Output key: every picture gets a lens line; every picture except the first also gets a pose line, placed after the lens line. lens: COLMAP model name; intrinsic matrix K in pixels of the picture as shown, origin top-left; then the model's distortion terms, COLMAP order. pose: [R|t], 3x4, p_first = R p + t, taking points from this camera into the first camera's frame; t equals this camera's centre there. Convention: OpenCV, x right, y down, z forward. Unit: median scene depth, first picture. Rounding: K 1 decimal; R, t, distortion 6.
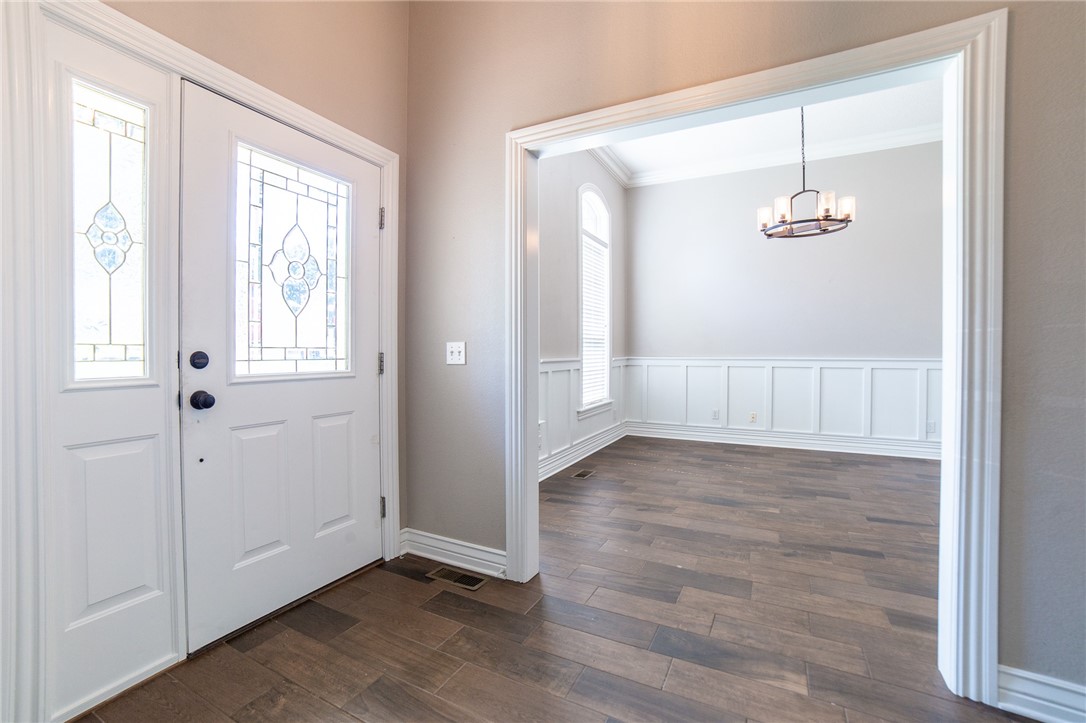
lens RADIAL K [[464.7, 0, 537.3], [0, 464.7, 354.8], [0, 0, 1]] dist [0.001404, 0.000264]
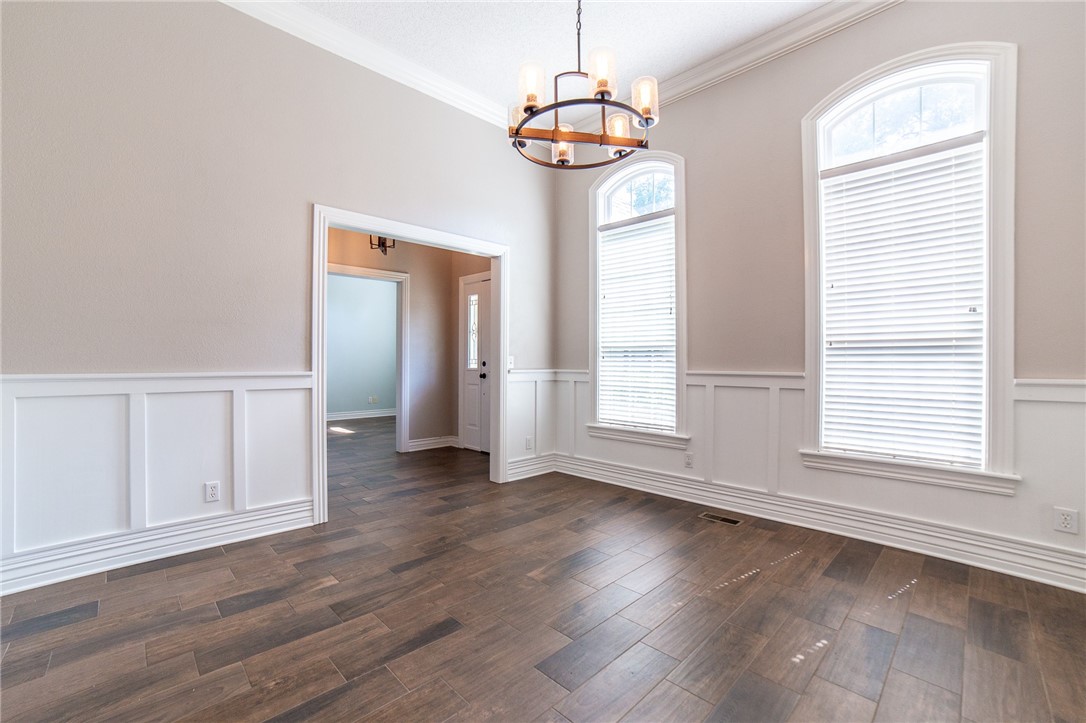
lens RADIAL K [[465.6, 0, 529.8], [0, 465.6, 359.1], [0, 0, 1]] dist [-0.091458, 0.037245]
pose [[-0.333965, -0.007701, -0.942554, 0.828606], [-0.011707, 0.999923, -0.004021, -0.005154], [0.942513, 0.009691, -0.334030, 0.848715]]
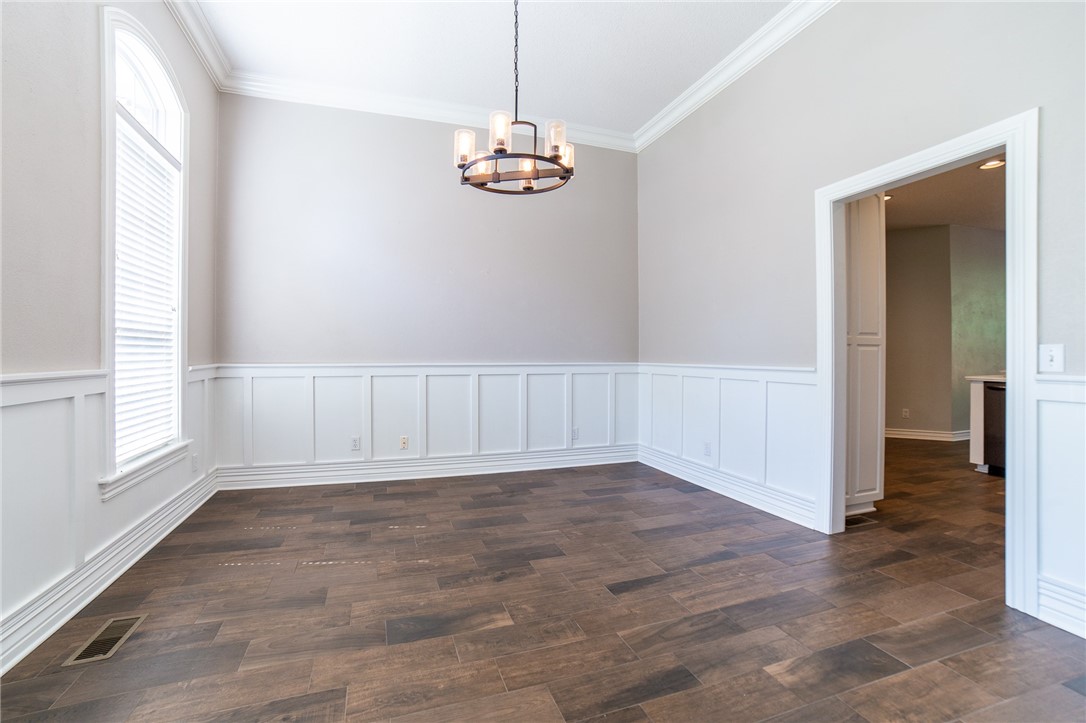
lens RADIAL K [[469.1, 0, 518.2], [0, 469.1, 358.2], [0, 0, 1]] dist [-0.102392, 0.039247]
pose [[0.709734, -0.003911, 0.704459, 0.074623], [0.003041, 0.999992, 0.002488, -0.004404], [-0.704463, 0.000376, 0.709740, 0.391796]]
